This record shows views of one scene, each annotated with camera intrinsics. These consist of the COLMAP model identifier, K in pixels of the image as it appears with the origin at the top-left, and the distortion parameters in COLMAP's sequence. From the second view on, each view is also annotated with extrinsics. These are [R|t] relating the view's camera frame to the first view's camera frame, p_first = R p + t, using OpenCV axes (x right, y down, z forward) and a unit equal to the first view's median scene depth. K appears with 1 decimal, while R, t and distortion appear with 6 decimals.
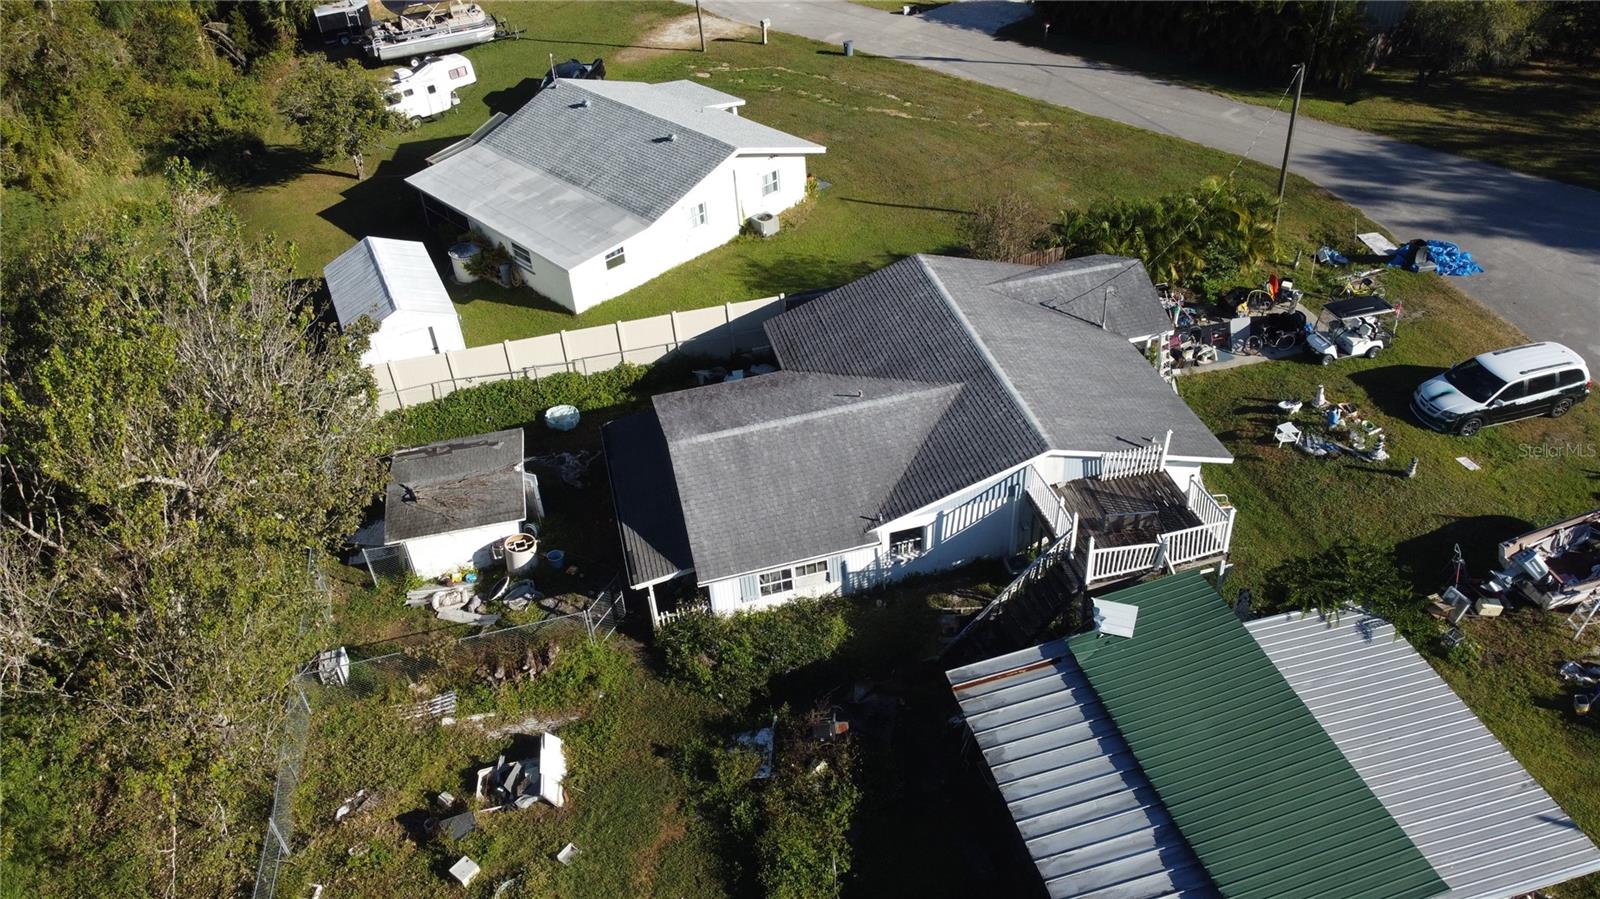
lens RADIAL K [[1212.5, 0, 796.9], [0, 1212.5, 457.9], [0, 0, 1]] dist [-0.002233, 0.000547]
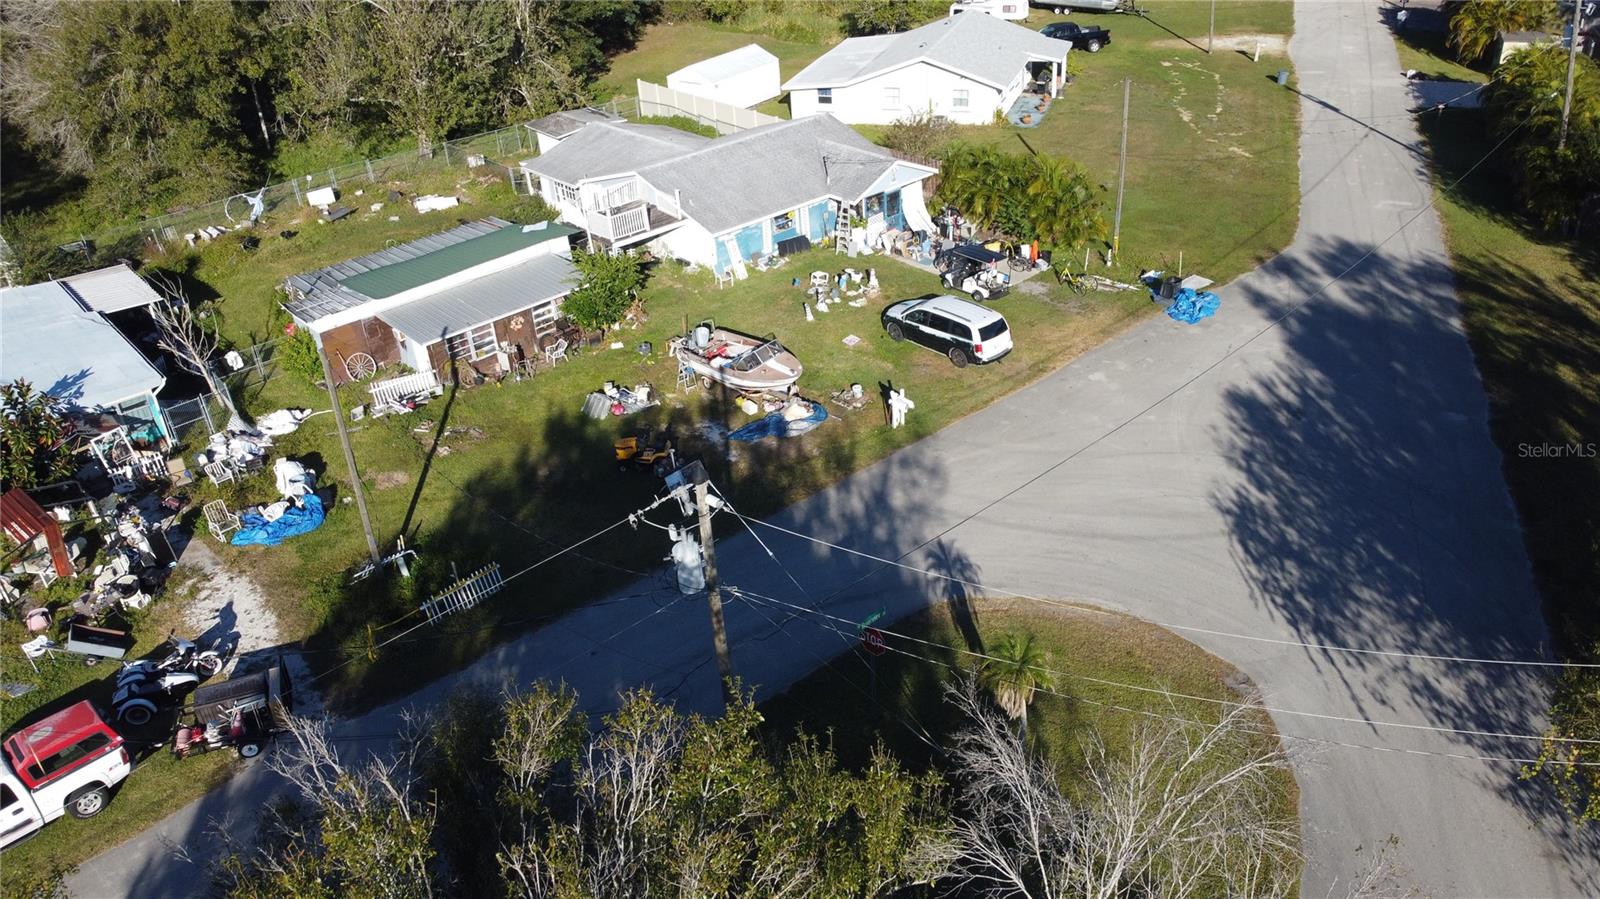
lens RADIAL K [[1212.5, 0, 792.1], [0, 1212.5, 461.2], [0, 0, 1]] dist [-0.002233, 0.000547]
pose [[0.455389, 0.490927, -0.742706, 1.089651], [-0.512469, 0.826706, 0.232232, -0.109541], [0.728009, 0.274858, 0.628058, 0.131369]]
